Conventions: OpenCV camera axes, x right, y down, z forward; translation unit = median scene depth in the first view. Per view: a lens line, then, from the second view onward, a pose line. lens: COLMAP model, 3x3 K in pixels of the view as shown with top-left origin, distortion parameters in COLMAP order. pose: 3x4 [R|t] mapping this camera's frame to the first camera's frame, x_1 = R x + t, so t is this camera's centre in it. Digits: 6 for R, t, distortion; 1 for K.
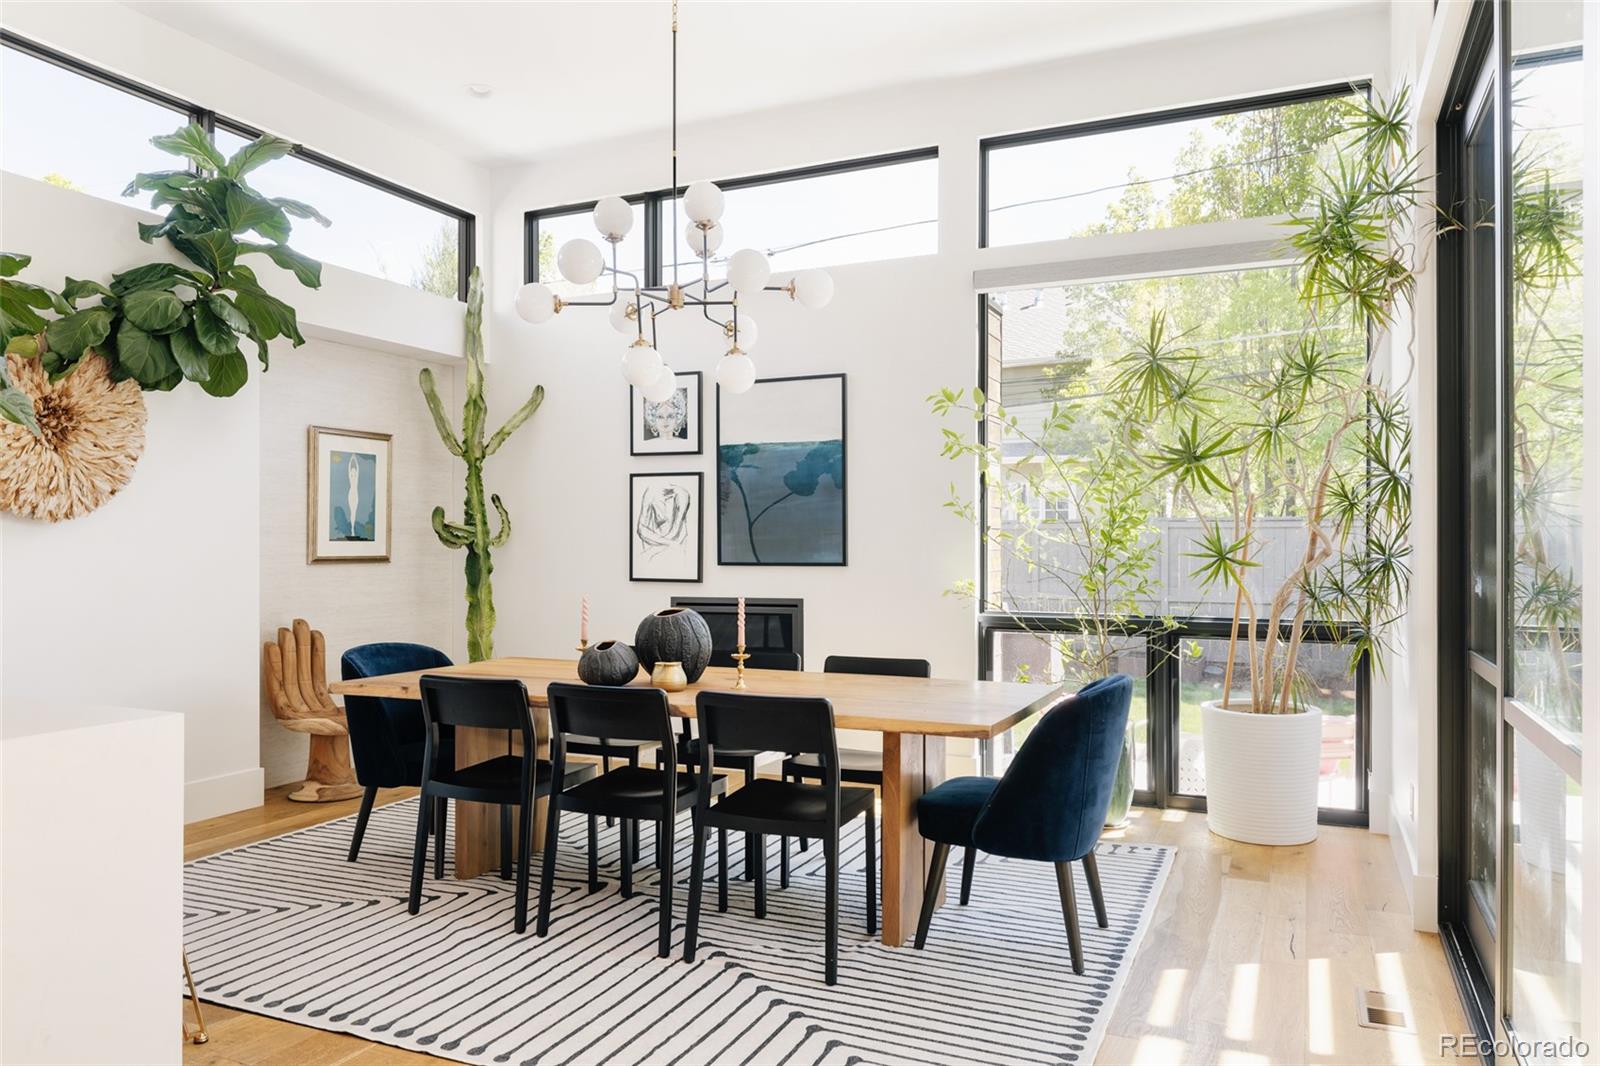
lens RADIAL K [[1110.3, 0, 800.0], [0, 1110.3, 533.0], [0, 0, 1]] dist [0.043847, 0.000445]
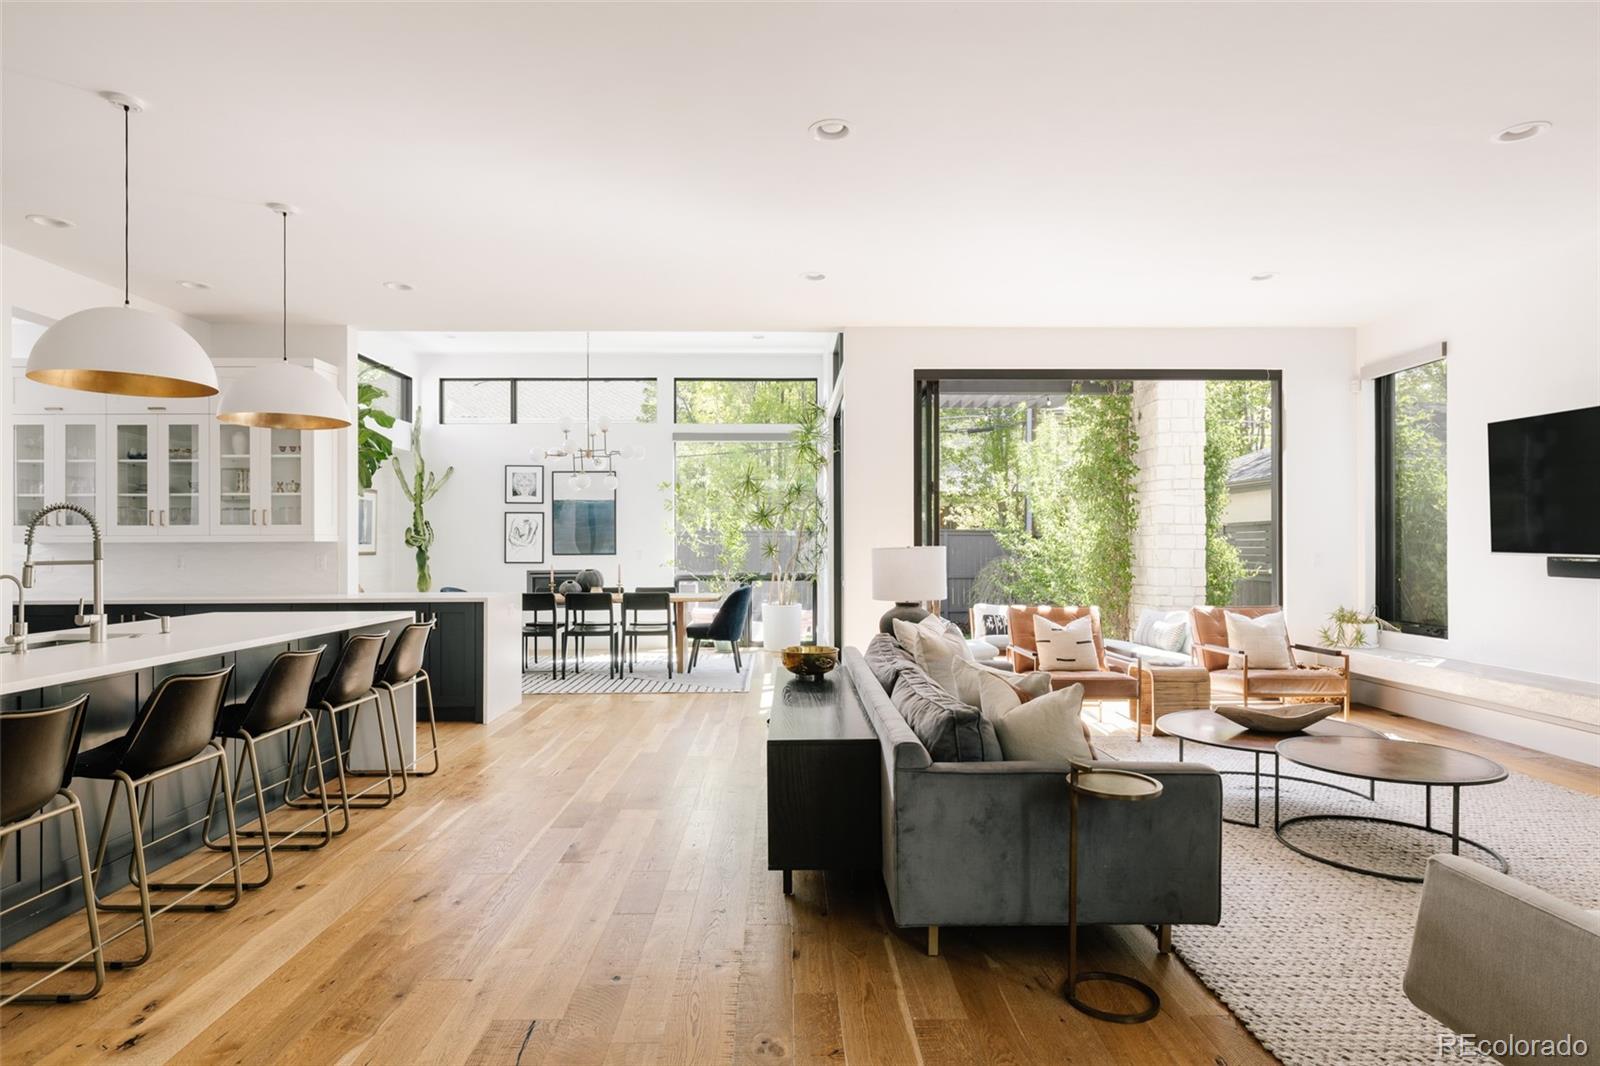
lens RADIAL K [[874.8, 0, 800.6], [0, 874.8, 543.9], [0, 0, 1]] dist [0.001605, 0.000973]
pose [[0.905676, -0.001274, 0.423968, -0.432171], [-0.002407, 0.999964, 0.008149, -0.009885], [-0.423963, -0.008401, 0.905640, -0.908292]]
